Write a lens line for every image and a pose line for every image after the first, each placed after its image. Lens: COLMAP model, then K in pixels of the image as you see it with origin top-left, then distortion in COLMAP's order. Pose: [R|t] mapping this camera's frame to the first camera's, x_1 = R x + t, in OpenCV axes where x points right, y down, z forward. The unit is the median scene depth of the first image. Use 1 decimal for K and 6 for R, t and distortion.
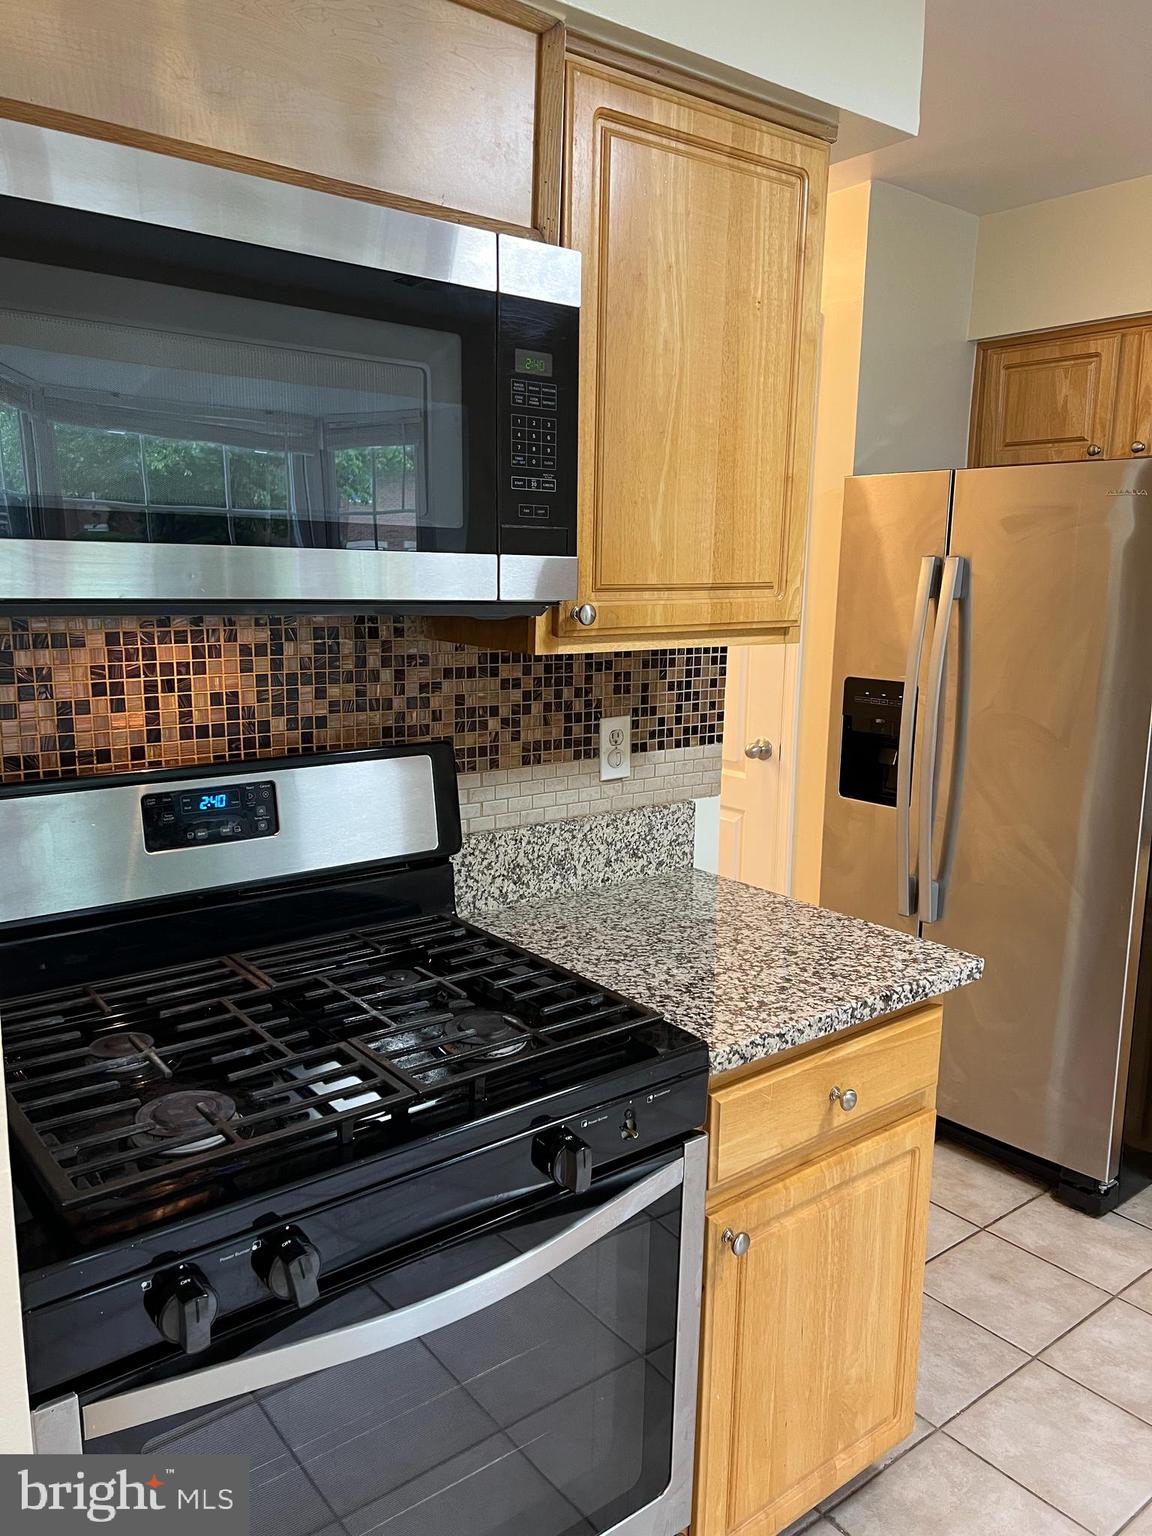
lens RADIAL K [[1148.5, 0, 580.4], [0, 1148.5, 769.5], [0, 0, 1]] dist [0.076033, -0.088860]
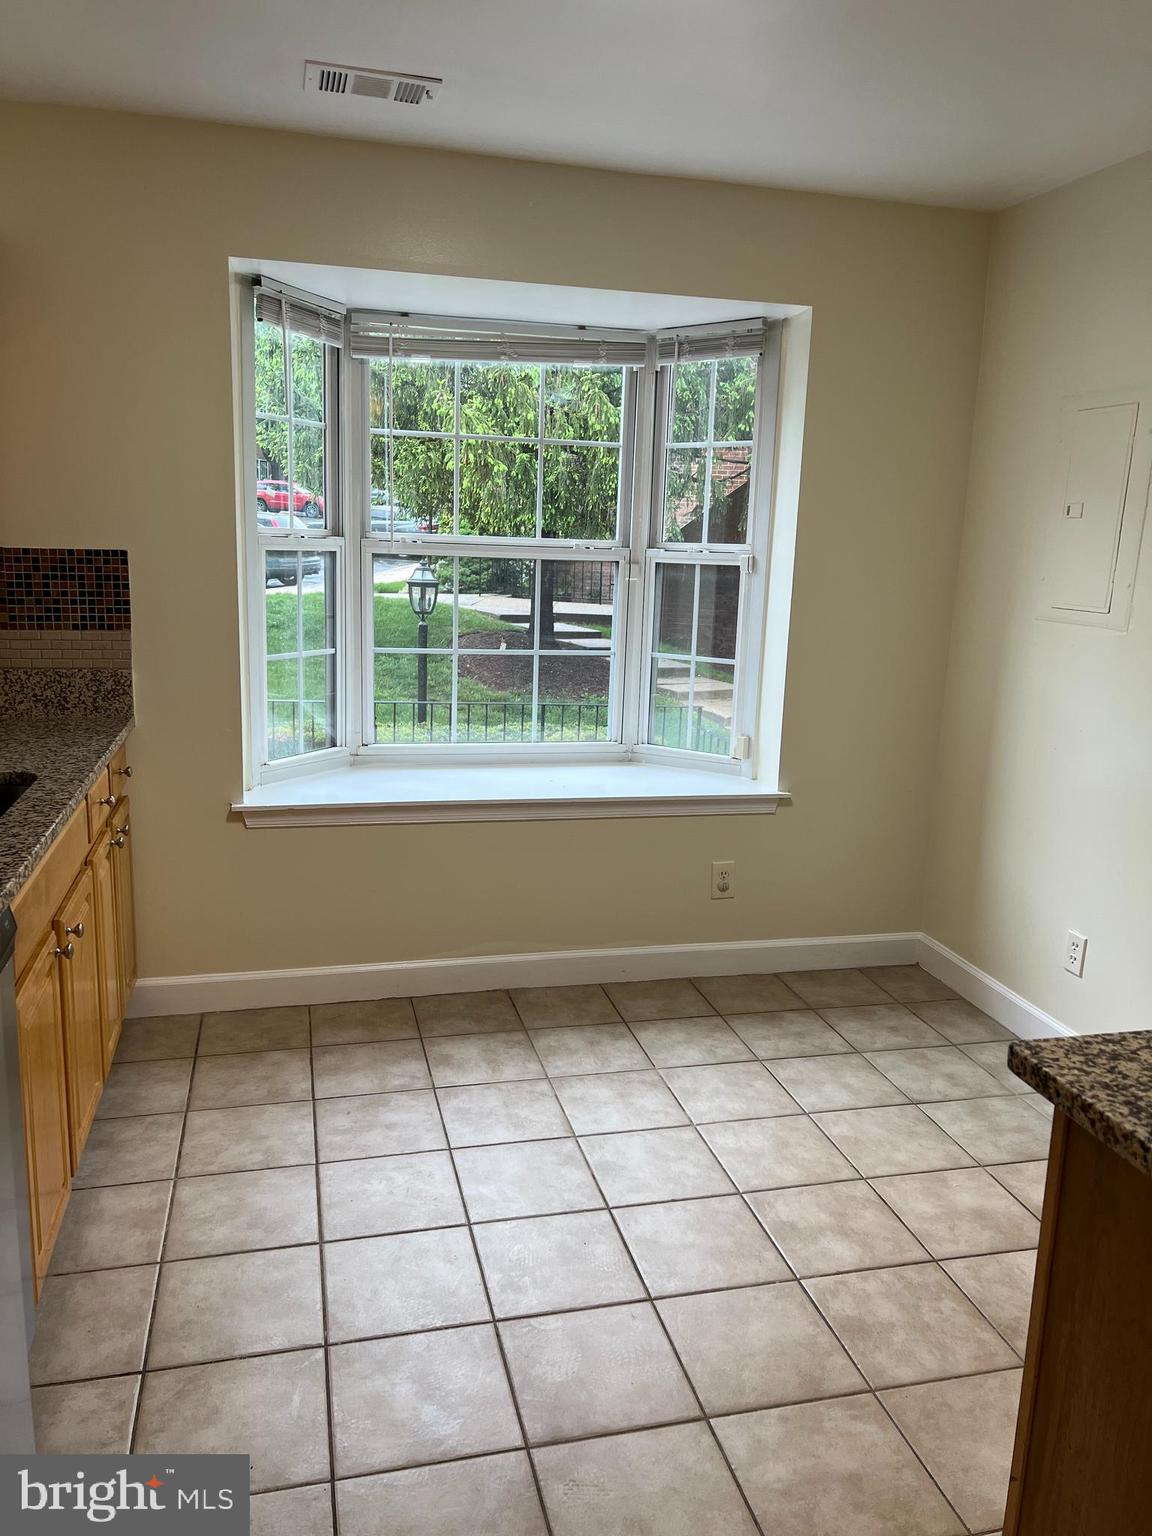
lens RADIAL K [[1148.5, 0, 579.3], [0, 1148.5, 765.6], [0, 0, 1]] dist [0.076033, -0.088860]
pose [[-0.912577, -0.128484, 0.388195, 0.336547], [0.022269, 0.932327, 0.360930, -0.279478], [-0.408298, 0.338021, -0.847959, 1.702050]]
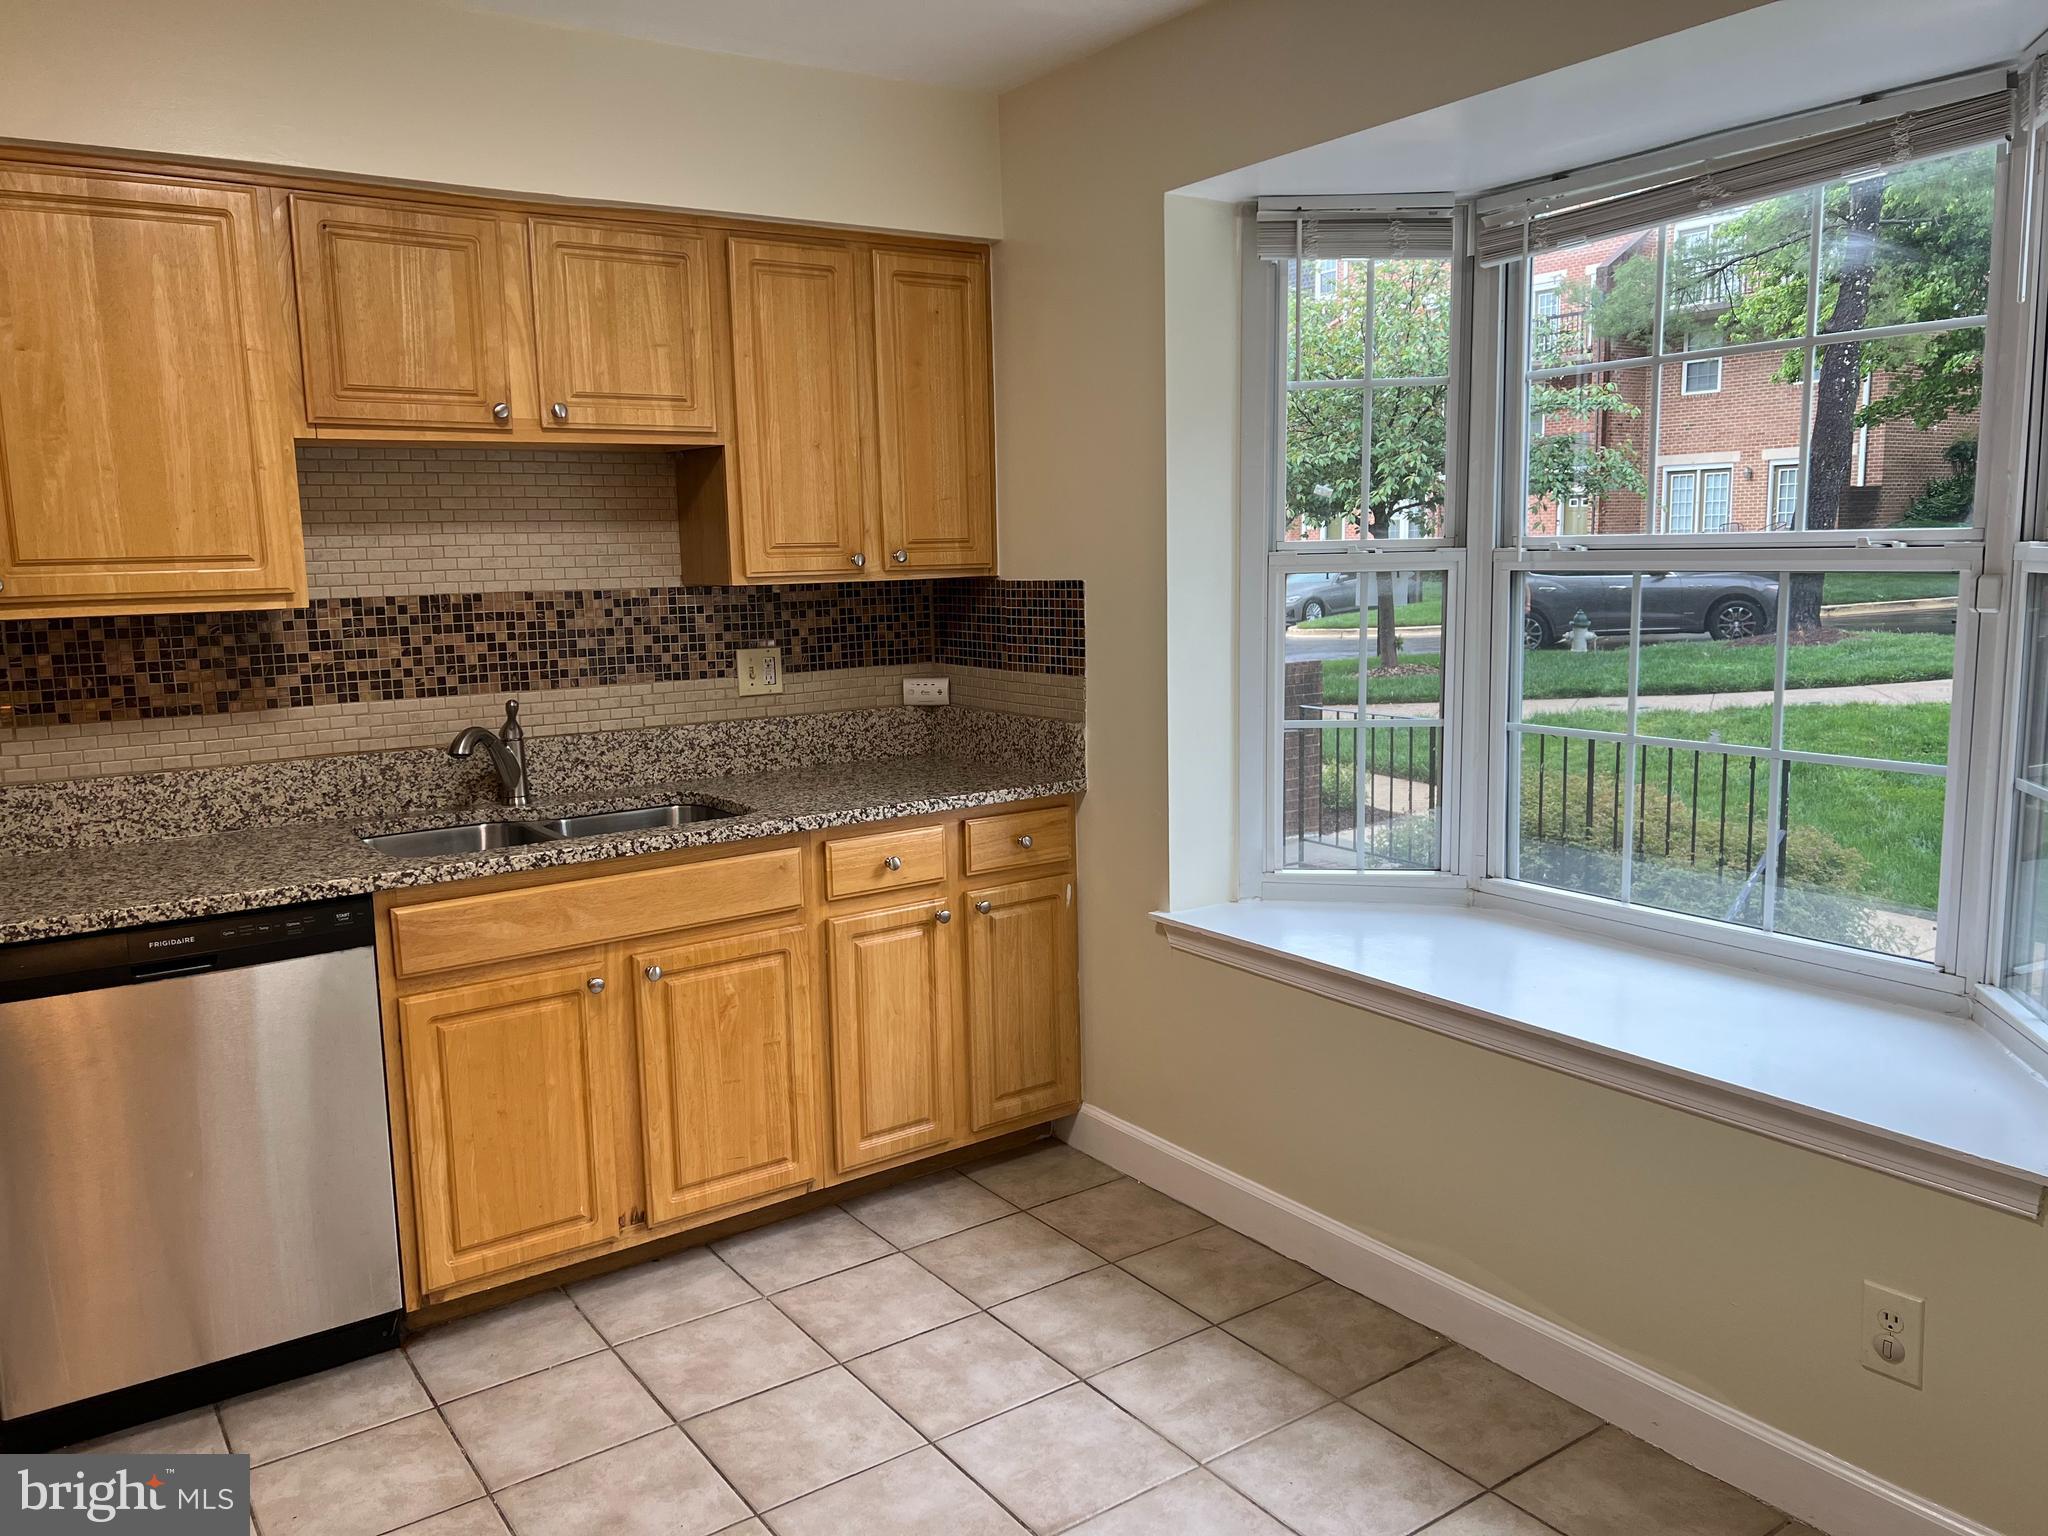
lens RADIAL K [[1531.3, 0, 1019.9], [0, 1531.3, 762.6], [0, 0, 1]] dist [0.076033, -0.088860]
pose [[0.057173, -0.163111, 0.984950, -0.270825], [0.201115, 0.968221, 0.148666, -0.034150], [-0.977898, 0.189589, 0.088160, 0.275283]]
